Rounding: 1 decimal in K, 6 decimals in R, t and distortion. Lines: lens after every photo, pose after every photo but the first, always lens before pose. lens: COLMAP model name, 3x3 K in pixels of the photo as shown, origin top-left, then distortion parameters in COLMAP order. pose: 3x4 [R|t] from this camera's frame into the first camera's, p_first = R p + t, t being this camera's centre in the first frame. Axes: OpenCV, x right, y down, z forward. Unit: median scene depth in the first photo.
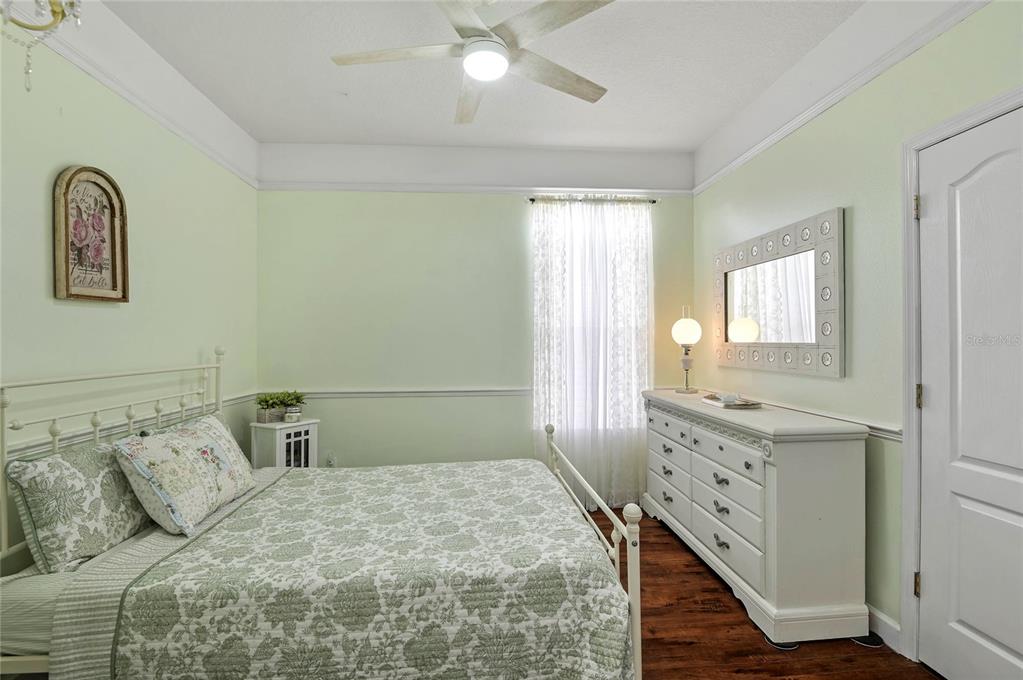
lens RADIAL K [[469.8, 0, 515.3], [0, 469.8, 340.5], [0, 0, 1]] dist [-0.032879, -0.000797]
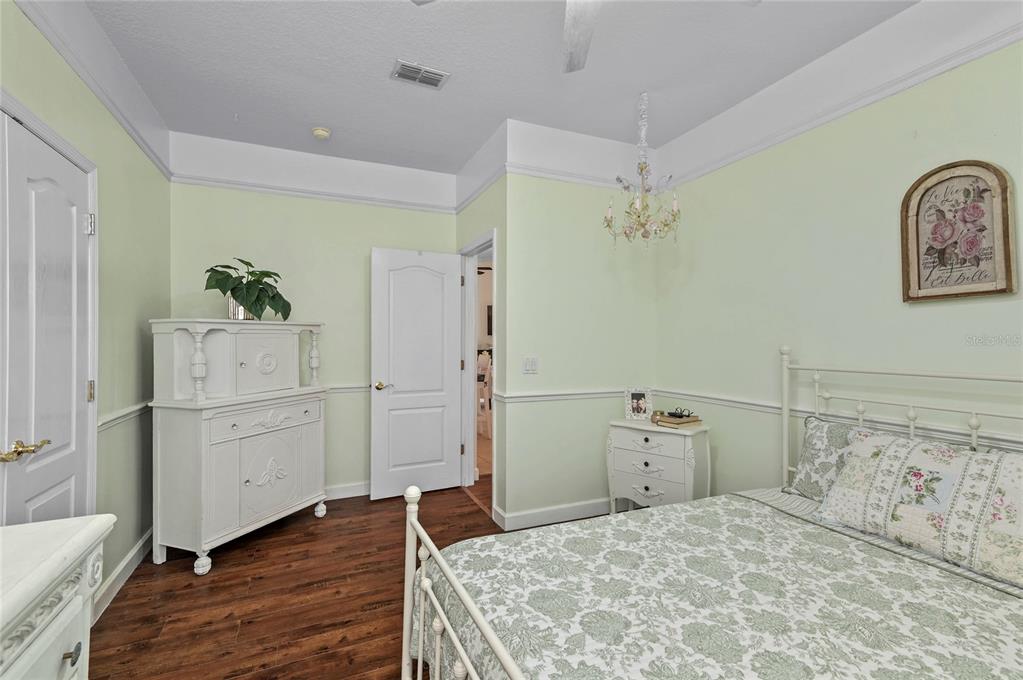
lens RADIAL K [[469.8, 0, 513.5], [0, 469.8, 338.6], [0, 0, 1]] dist [-0.032879, -0.000797]
pose [[-0.946591, 0.011930, -0.322215, 0.290238], [0.013260, 0.999910, -0.001934, -0.011838], [0.322163, -0.006103, -0.946664, 1.635272]]
